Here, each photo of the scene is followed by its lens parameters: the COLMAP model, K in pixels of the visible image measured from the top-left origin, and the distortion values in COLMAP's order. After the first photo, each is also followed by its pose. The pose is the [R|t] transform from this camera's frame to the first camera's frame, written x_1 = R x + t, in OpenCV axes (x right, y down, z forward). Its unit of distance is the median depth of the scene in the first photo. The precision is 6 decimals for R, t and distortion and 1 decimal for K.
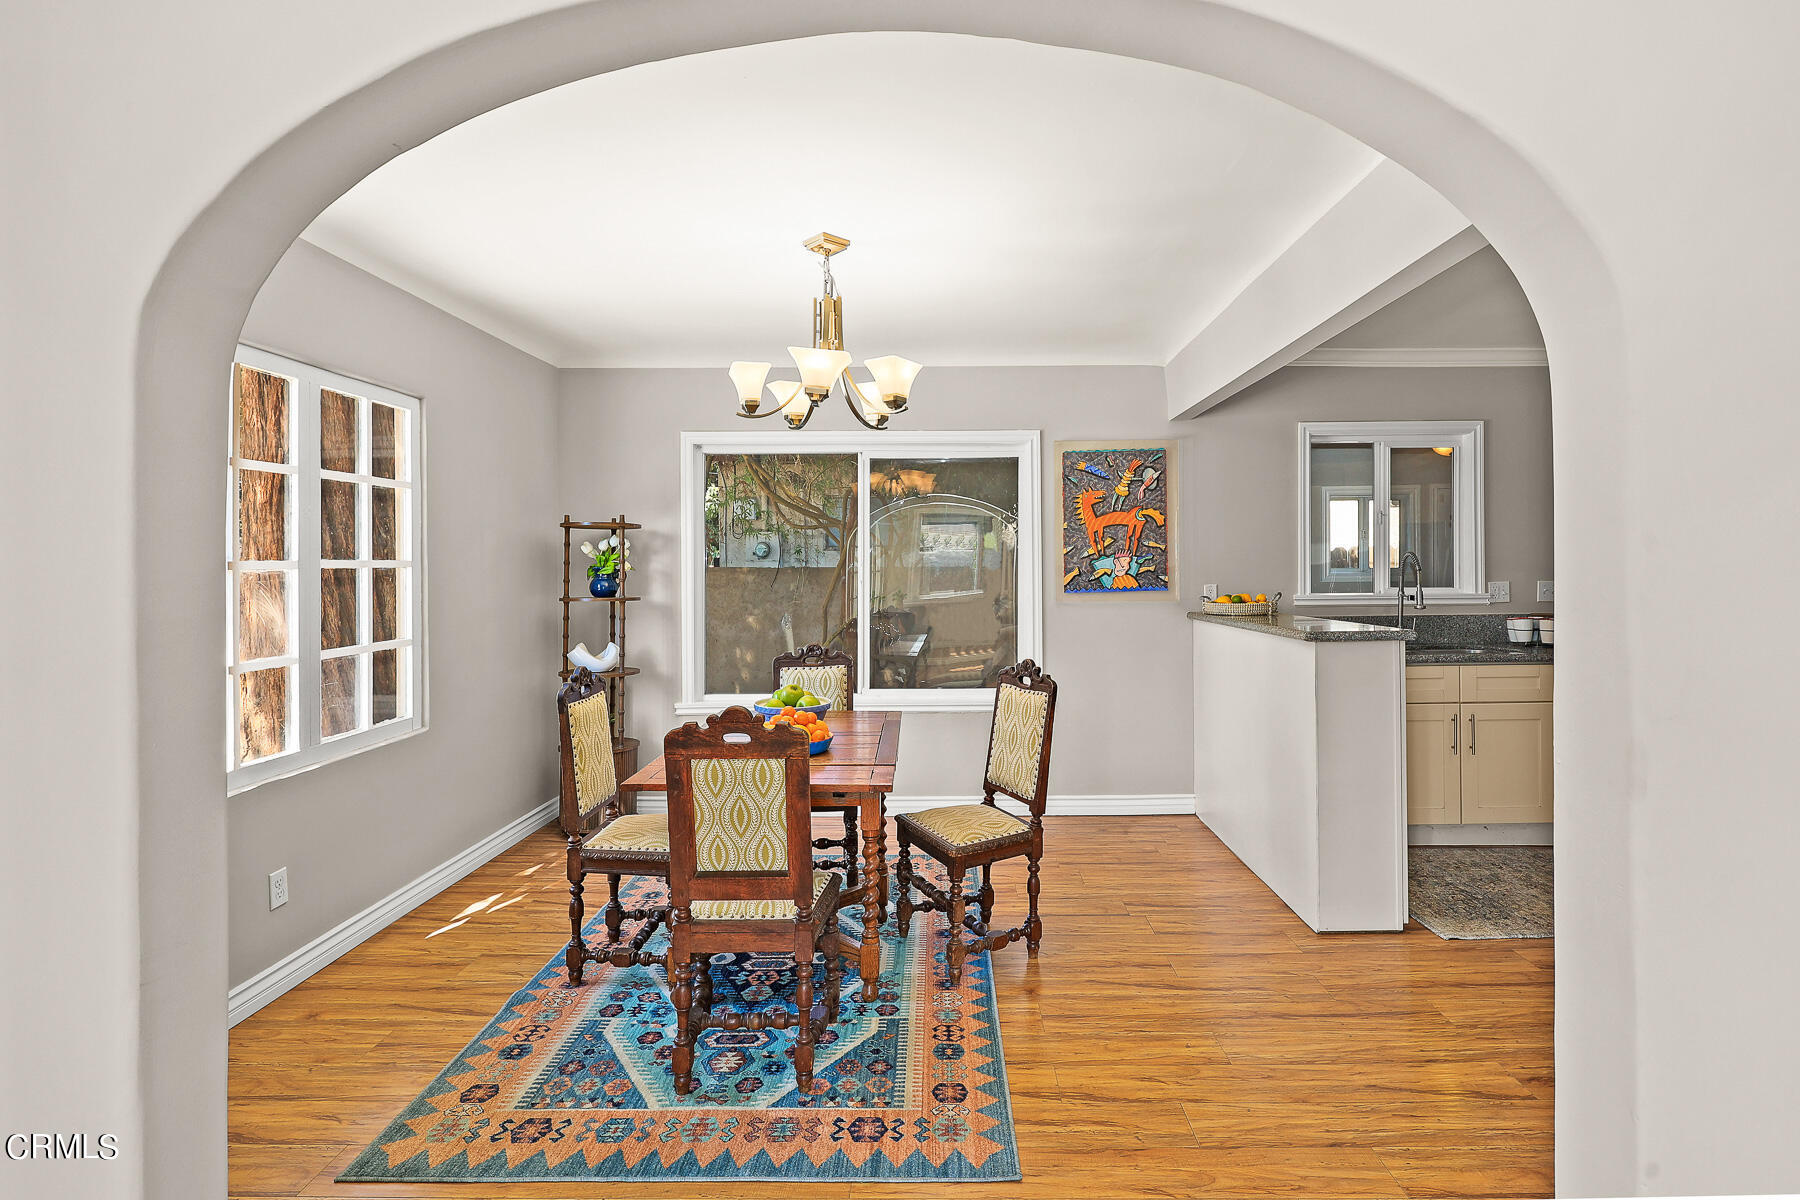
lens RADIAL K [[840.4, 0, 934.3], [0, 840.4, 576.8], [0, 0, 1]] dist [0.000088, -0.000129]
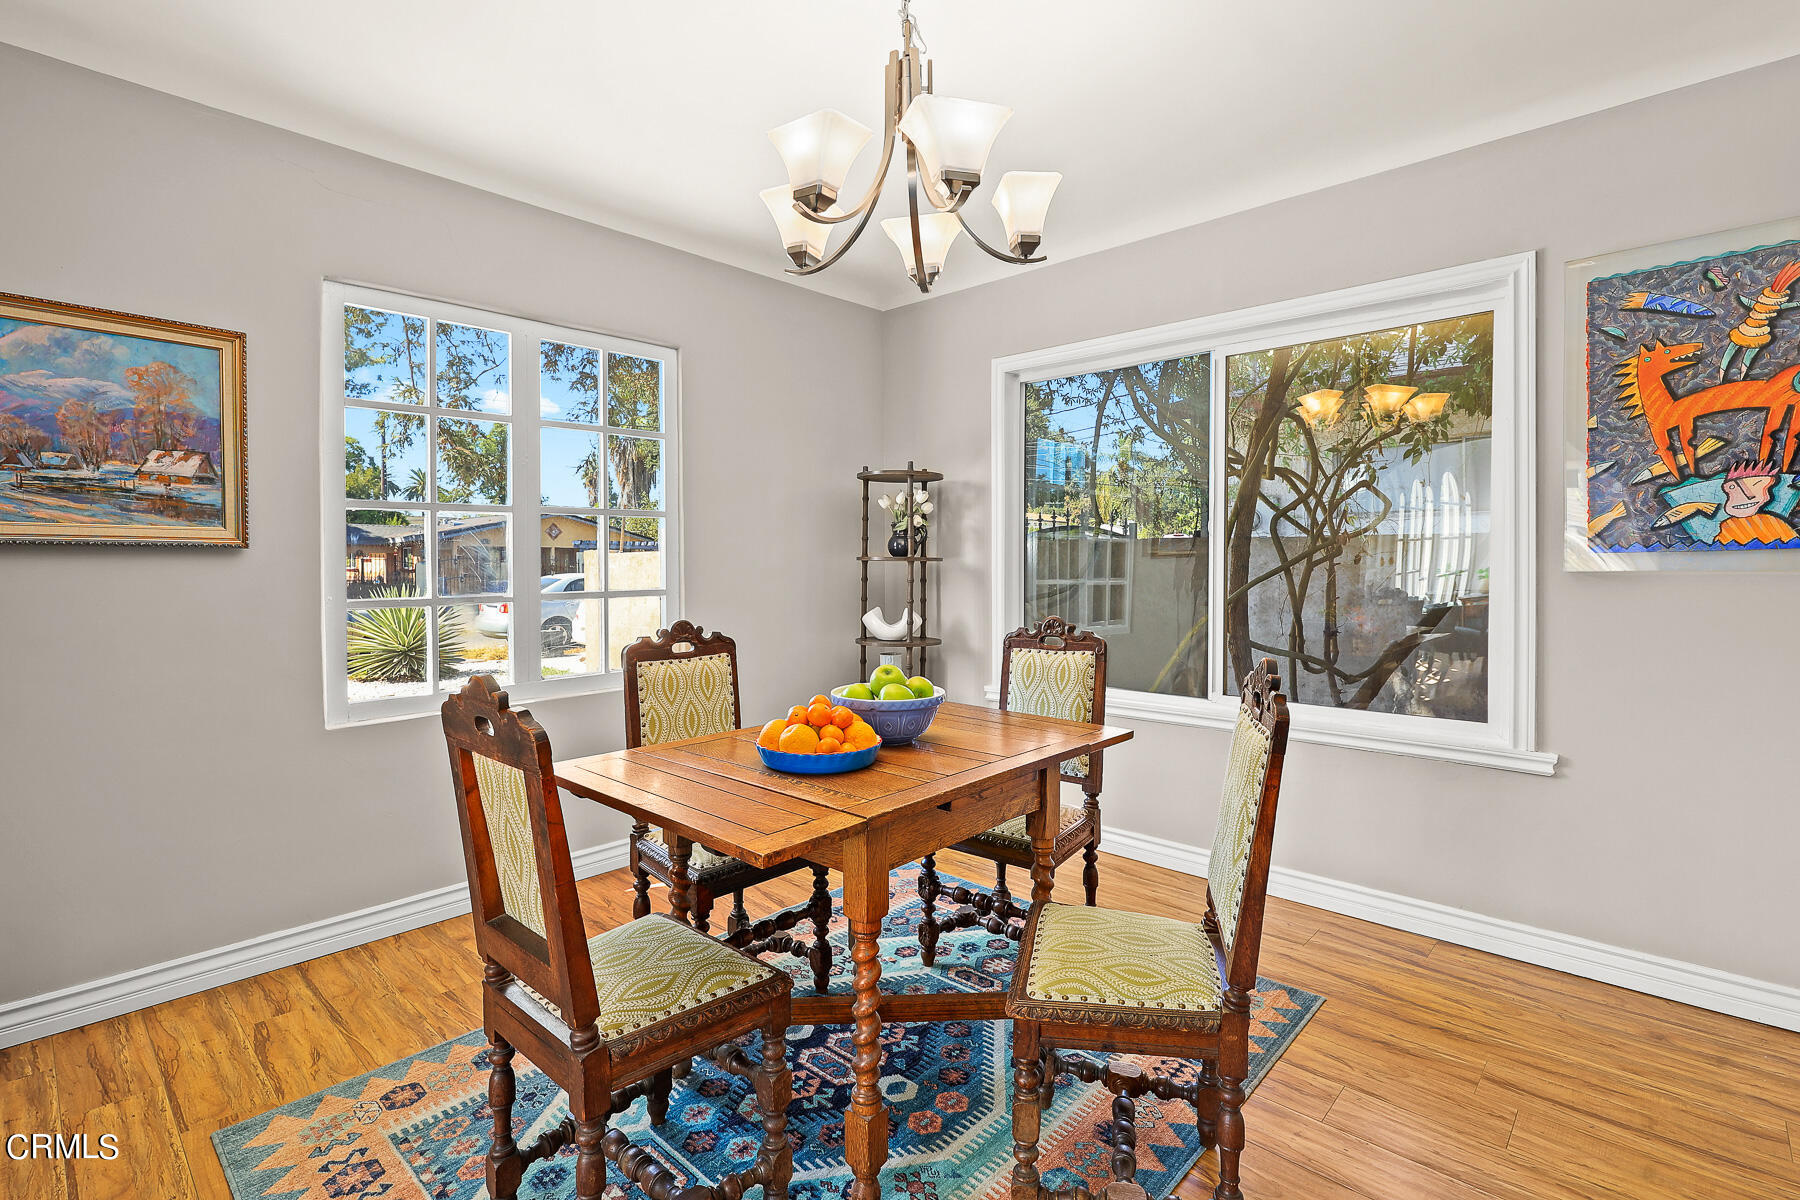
lens RADIAL K [[840.4, 0, 876.2], [0, 840.4, 573.6], [0, 0, 1]] dist [0.000088, -0.000129]
pose [[0.739789, 0.015831, -0.672652, 0.179197], [-0.008454, 0.999863, 0.014234, 0.028496], [0.672786, -0.004844, 0.739822, 0.318151]]
